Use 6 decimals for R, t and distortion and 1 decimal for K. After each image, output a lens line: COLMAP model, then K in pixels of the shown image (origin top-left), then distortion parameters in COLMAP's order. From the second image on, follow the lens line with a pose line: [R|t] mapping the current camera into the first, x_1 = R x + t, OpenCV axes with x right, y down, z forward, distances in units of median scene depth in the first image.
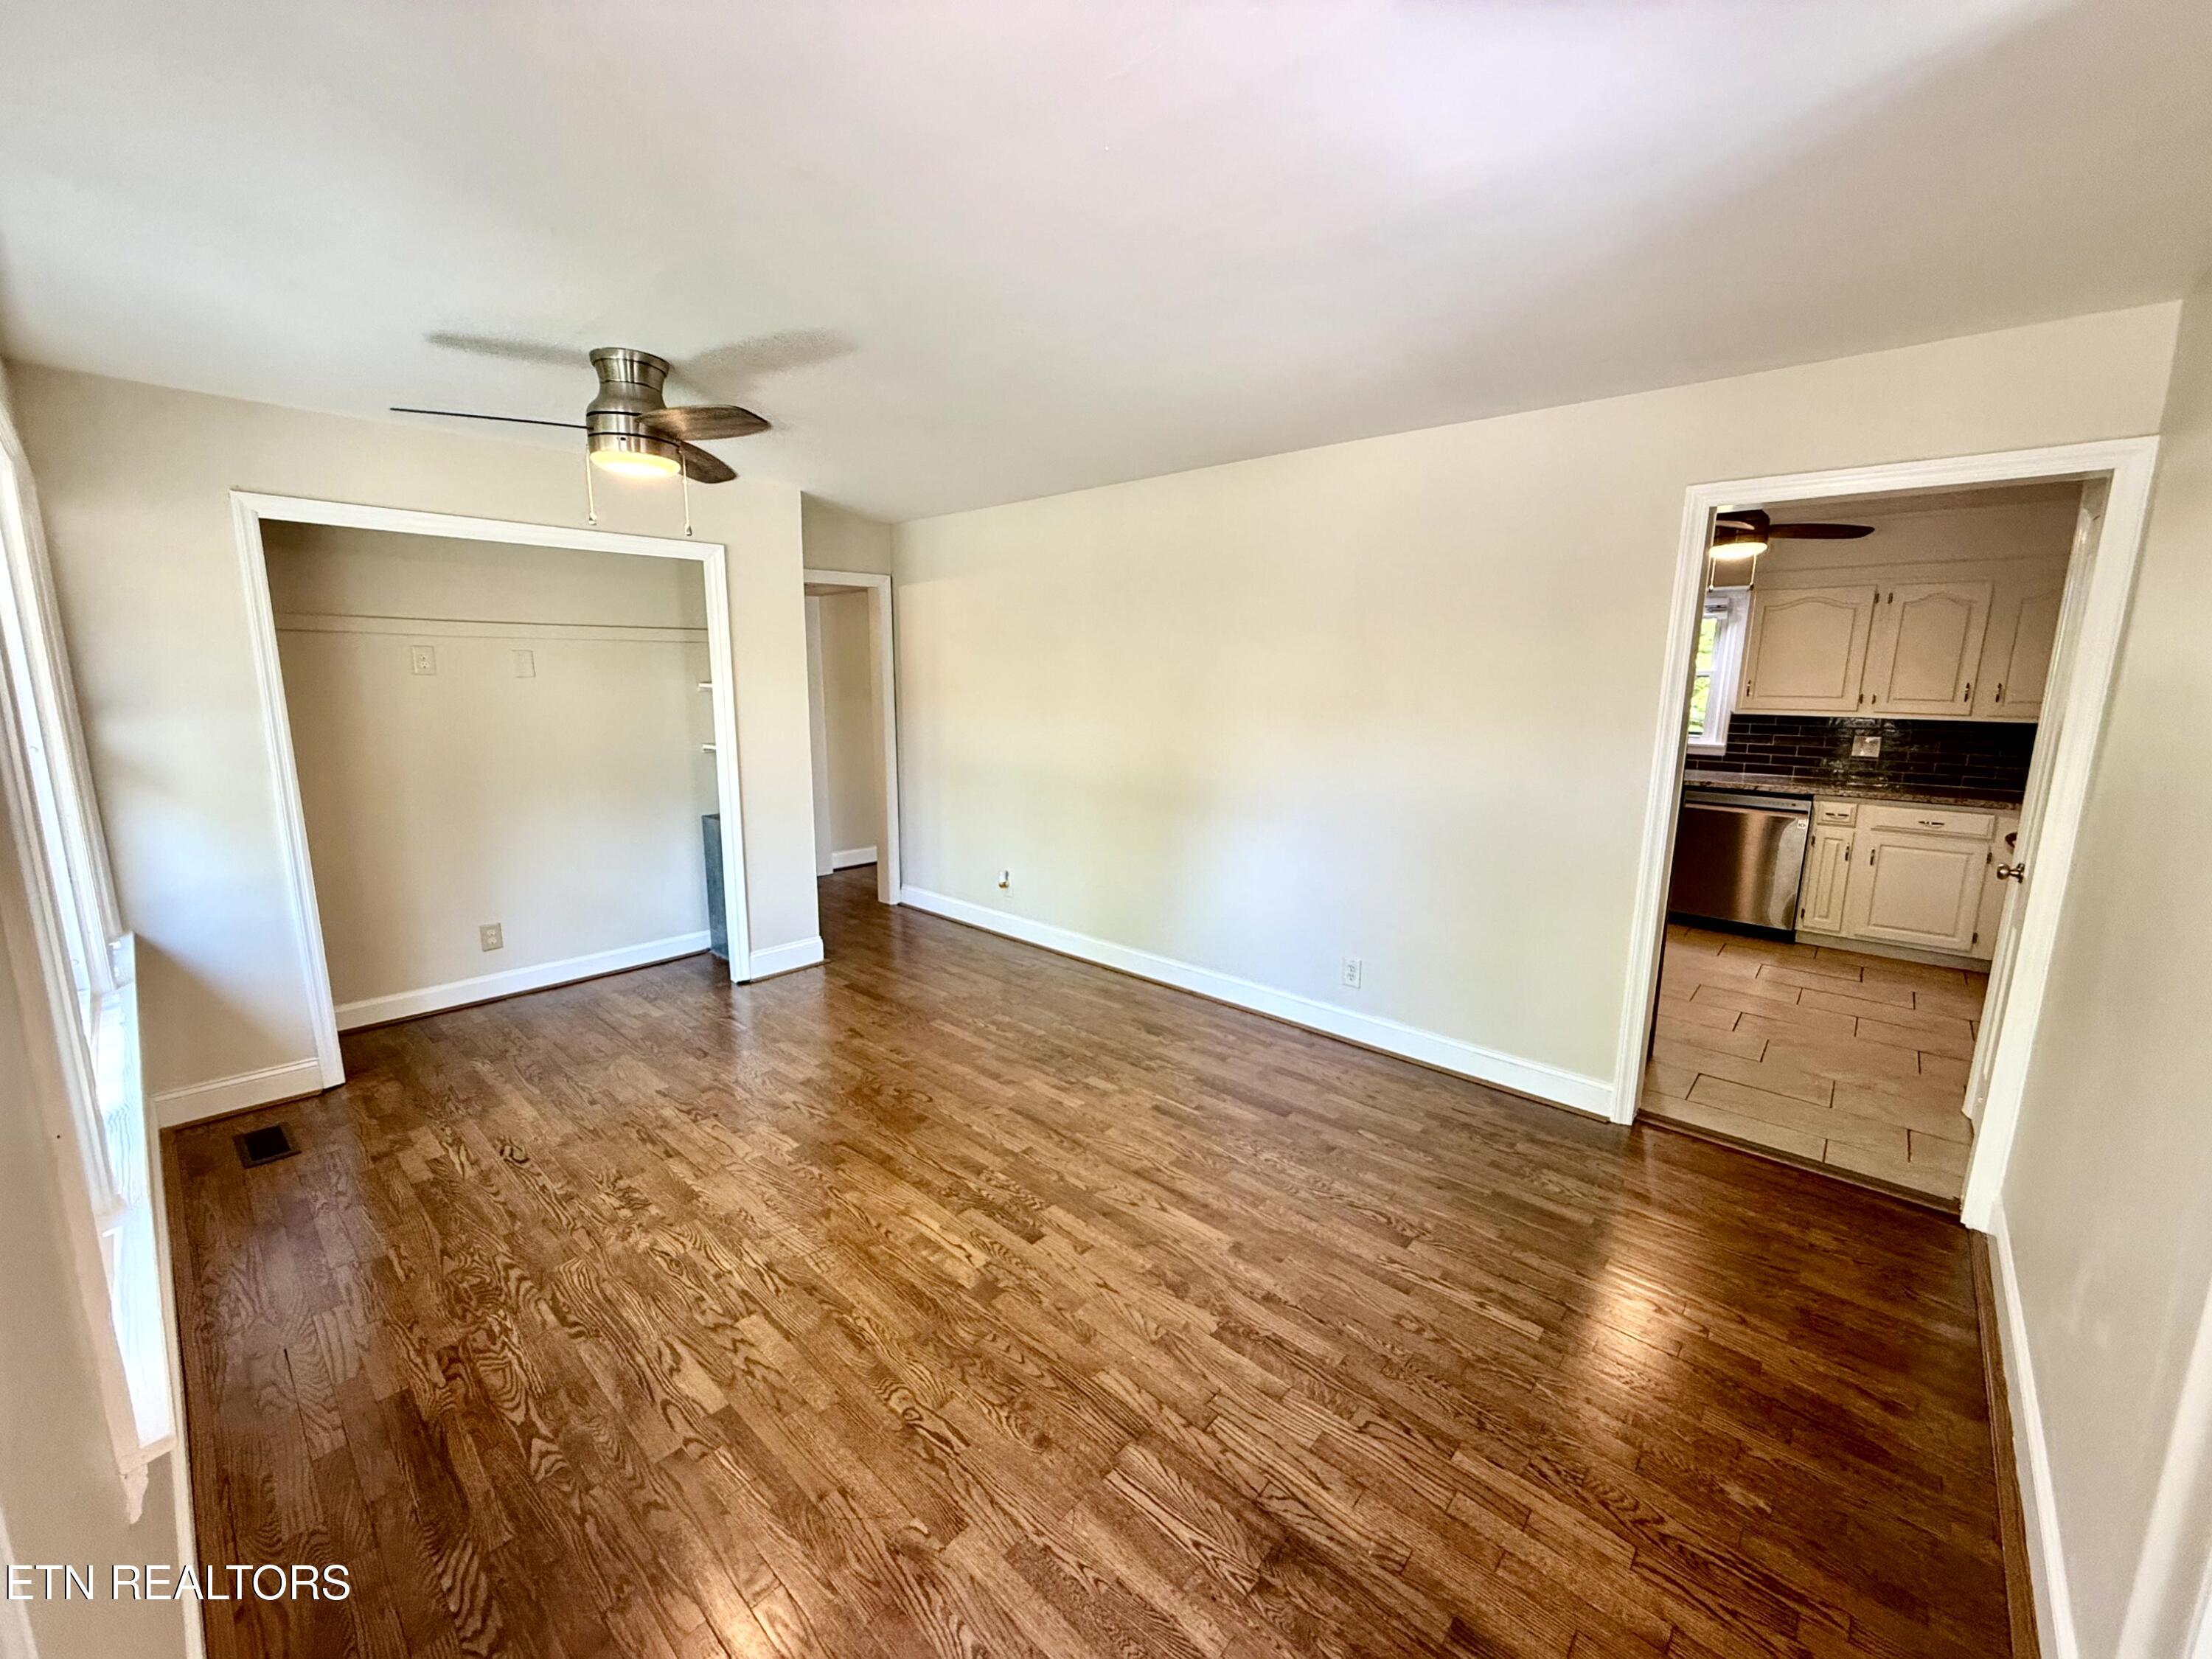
lens RADIAL K [[876.5, 0, 1105.7], [0, 876.5, 827.8], [0, 0, 1]] dist [0.001622, -0.001126]
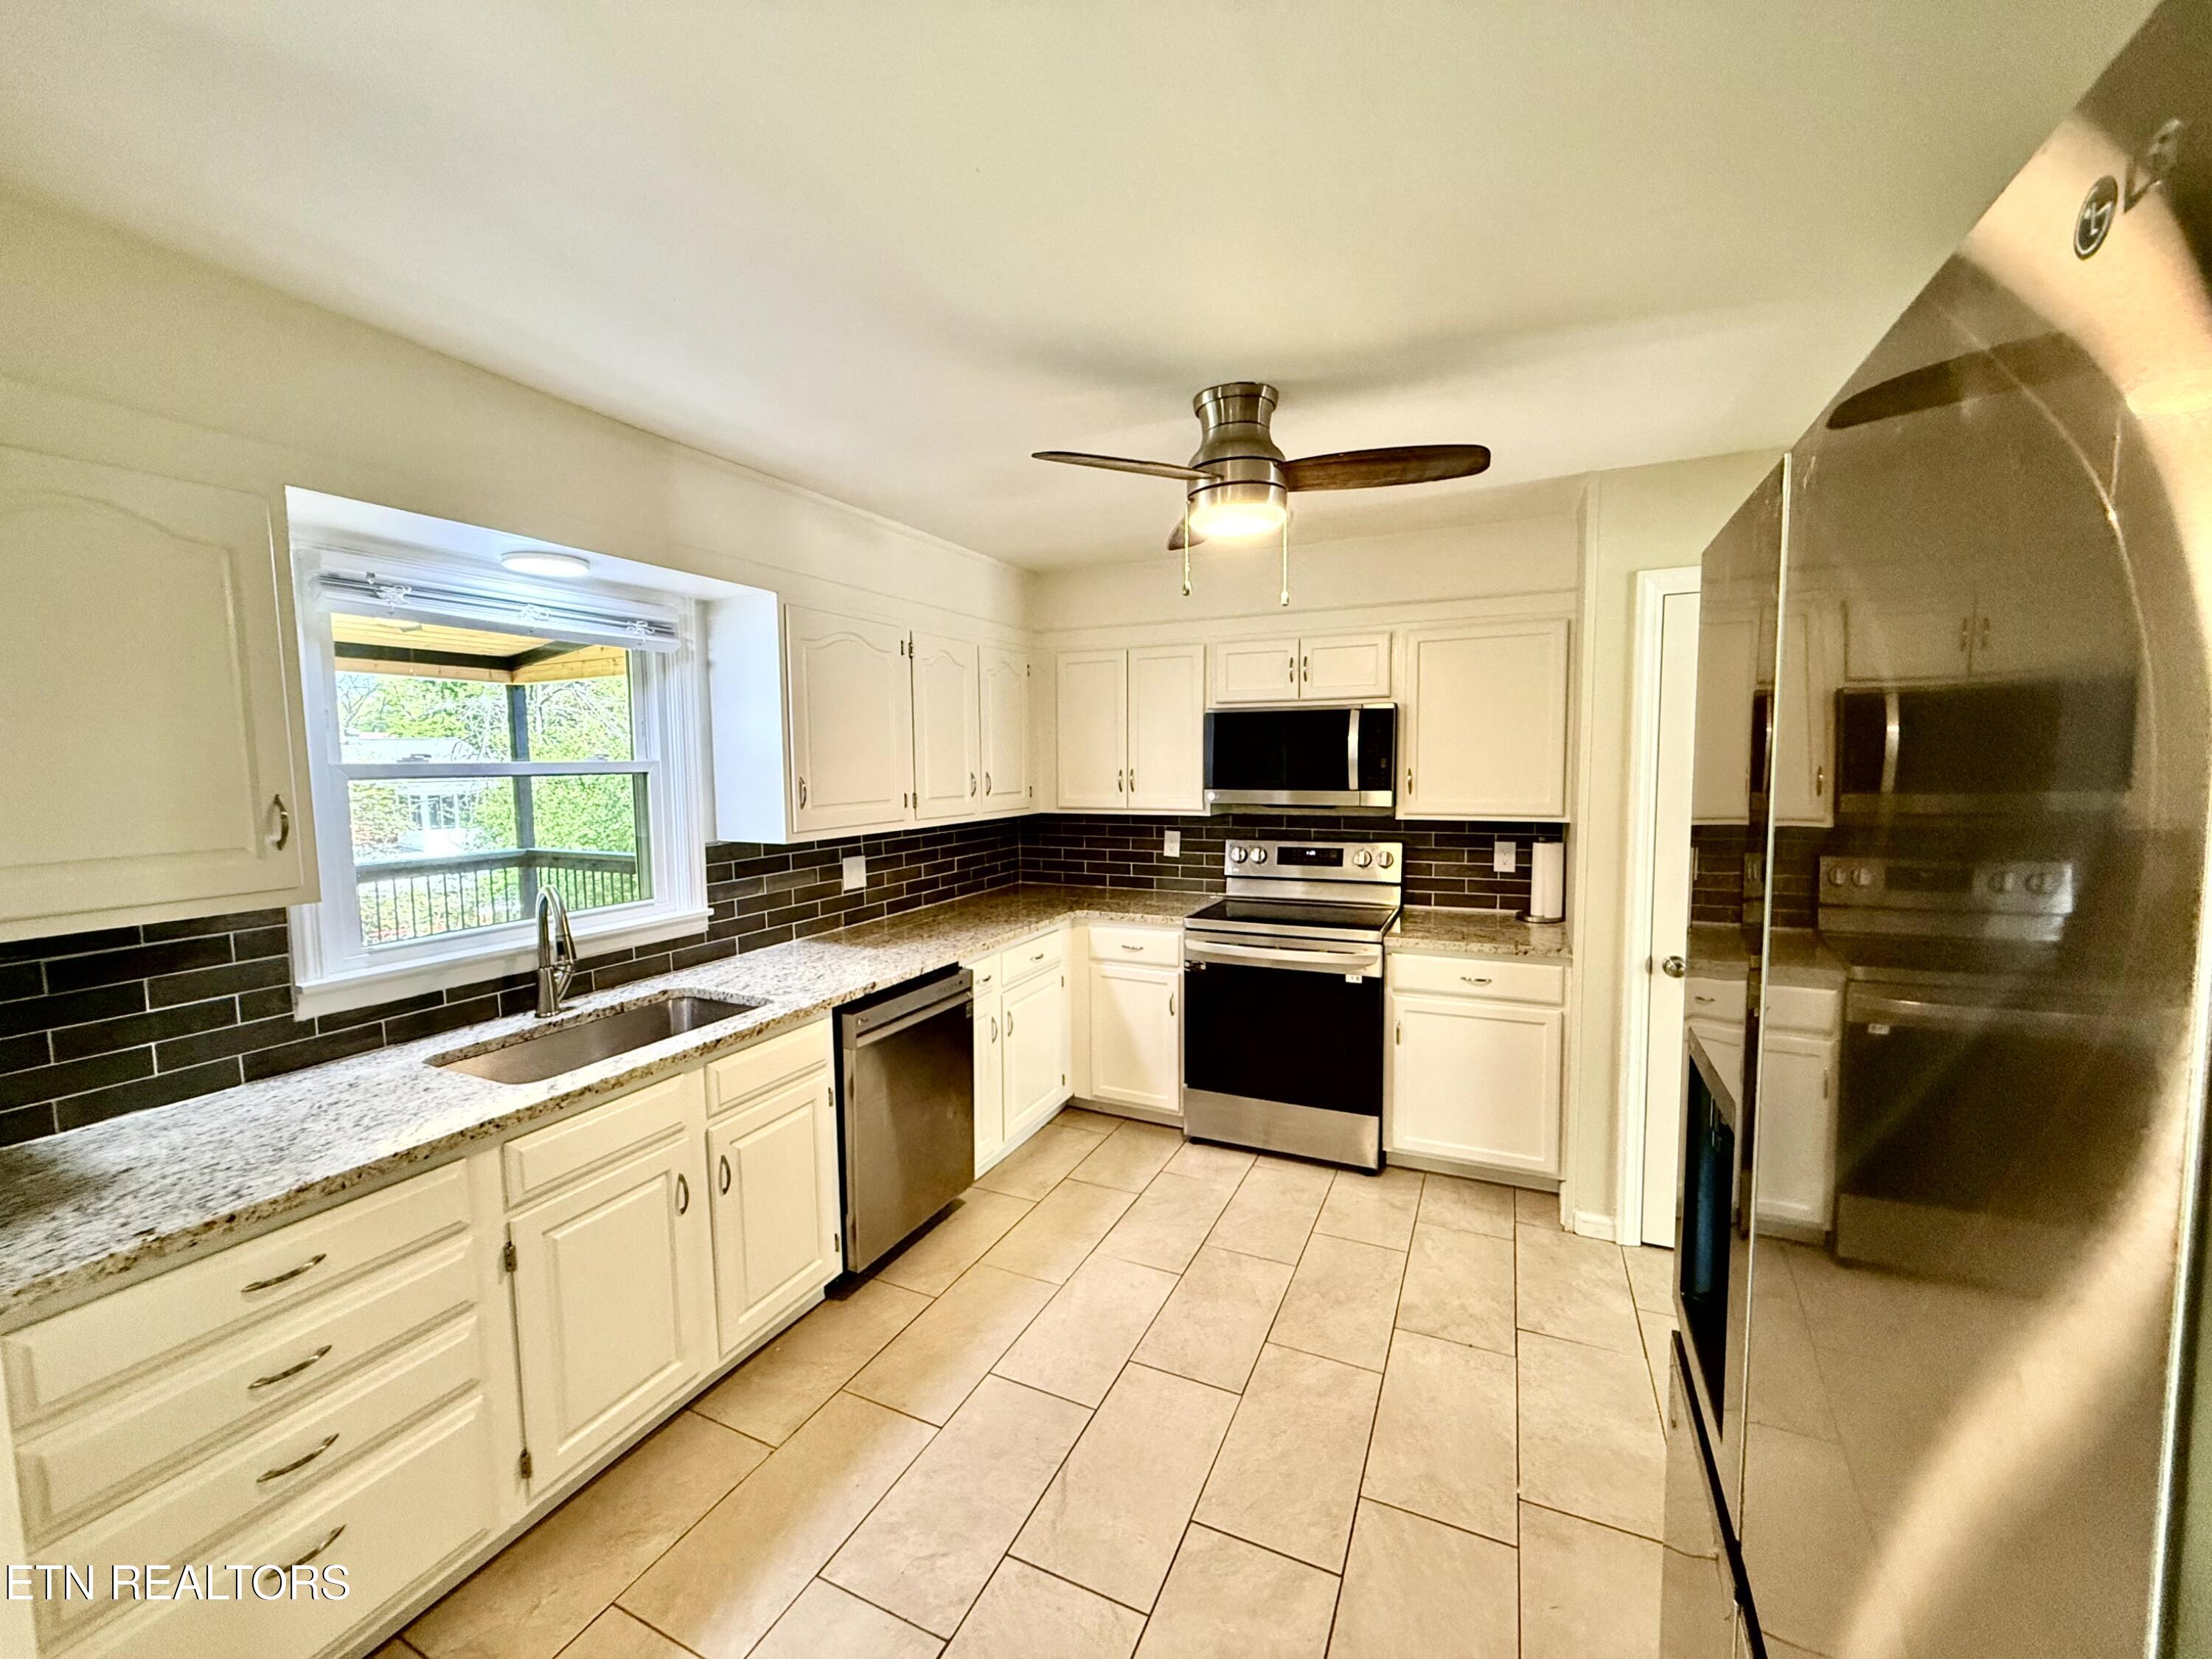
lens RADIAL K [[876.5, 0, 1105.8], [0, 876.5, 826.8], [0, 0, 1]] dist [0.001622, -0.001126]
pose [[-0.292763, -0.077633, 0.953028, 0.175848], [0.177623, 0.974935, 0.133982, -0.167222], [-0.939543, 0.208504, -0.271635, 0.919402]]
